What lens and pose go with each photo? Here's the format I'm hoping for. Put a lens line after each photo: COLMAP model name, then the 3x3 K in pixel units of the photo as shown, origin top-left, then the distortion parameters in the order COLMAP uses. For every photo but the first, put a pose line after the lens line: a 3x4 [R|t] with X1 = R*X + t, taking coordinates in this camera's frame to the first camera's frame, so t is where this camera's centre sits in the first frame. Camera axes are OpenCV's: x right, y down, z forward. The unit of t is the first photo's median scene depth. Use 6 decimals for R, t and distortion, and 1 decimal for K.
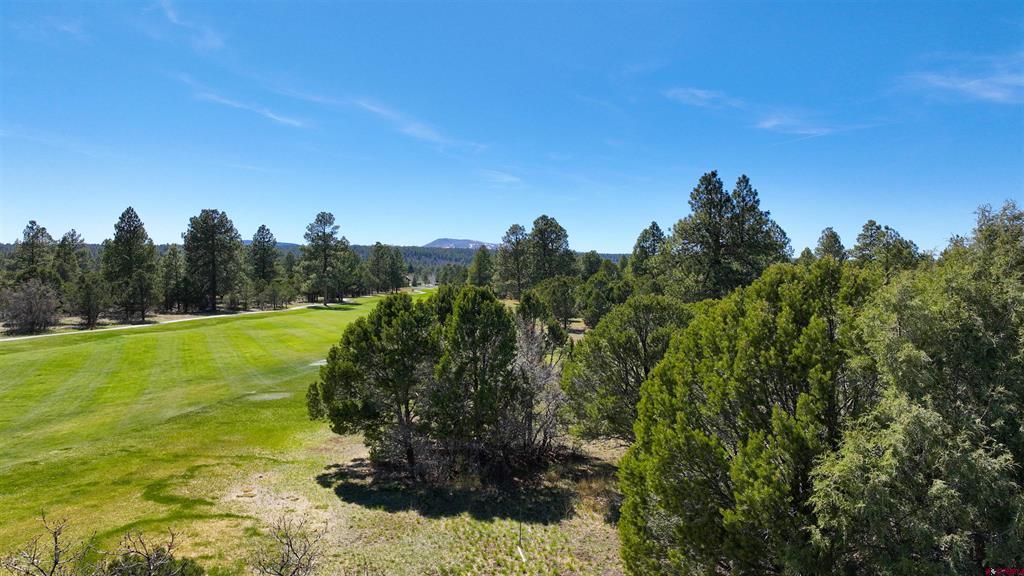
lens RADIAL K [[729.4, 0, 518.1], [0, 729.4, 285.2], [0, 0, 1]] dist [0.002606, 0.003425]
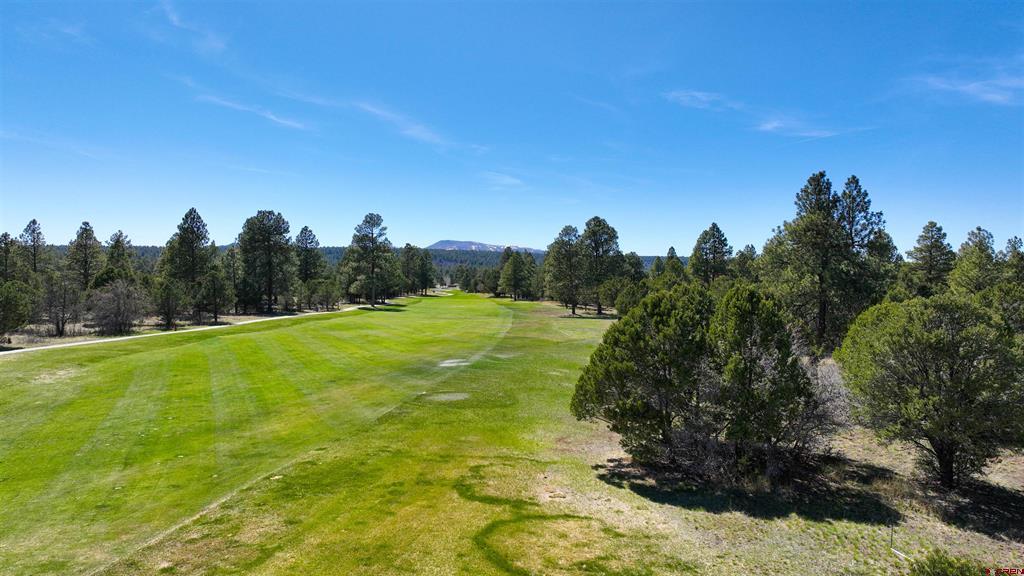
lens RADIAL K [[729.4, 0, 518.1], [0, 729.4, 285.2], [0, 0, 1]] dist [0.002606, 0.003425]
pose [[0.999997, 0.000656, -0.002216, -0.073736], [-0.000662, 0.999996, -0.002562, 0.000701], [0.002214, 0.002563, 0.999994, 0.001350]]
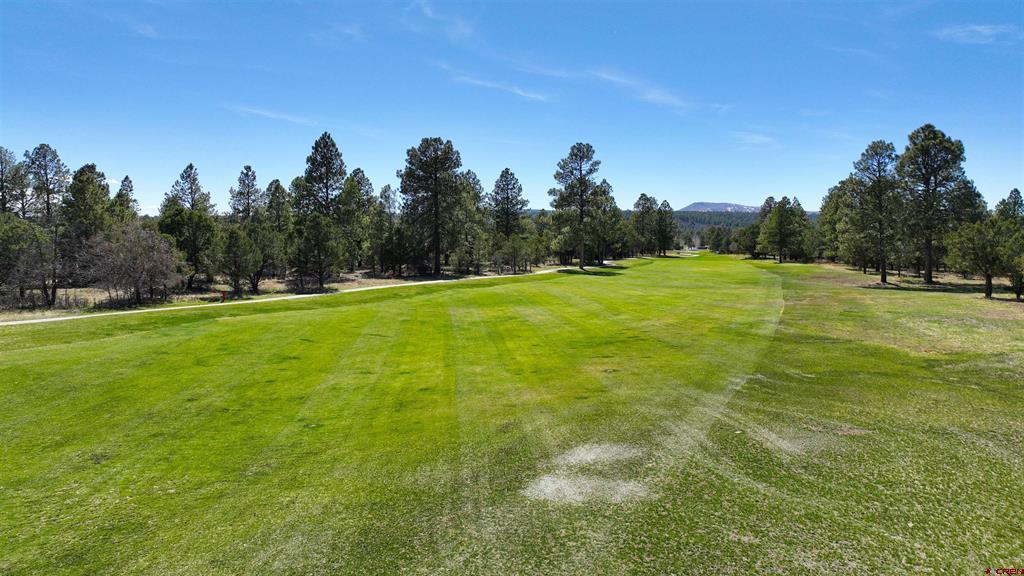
lens RADIAL K [[729.4, 0, 518.1], [0, 729.4, 285.2], [0, 0, 1]] dist [0.002606, 0.003425]
pose [[0.941451, 0.016251, -0.336759, -0.085291], [-0.000378, 0.998888, 0.047147, 0.010785], [0.337150, -0.044259, 0.940410, 0.318970]]
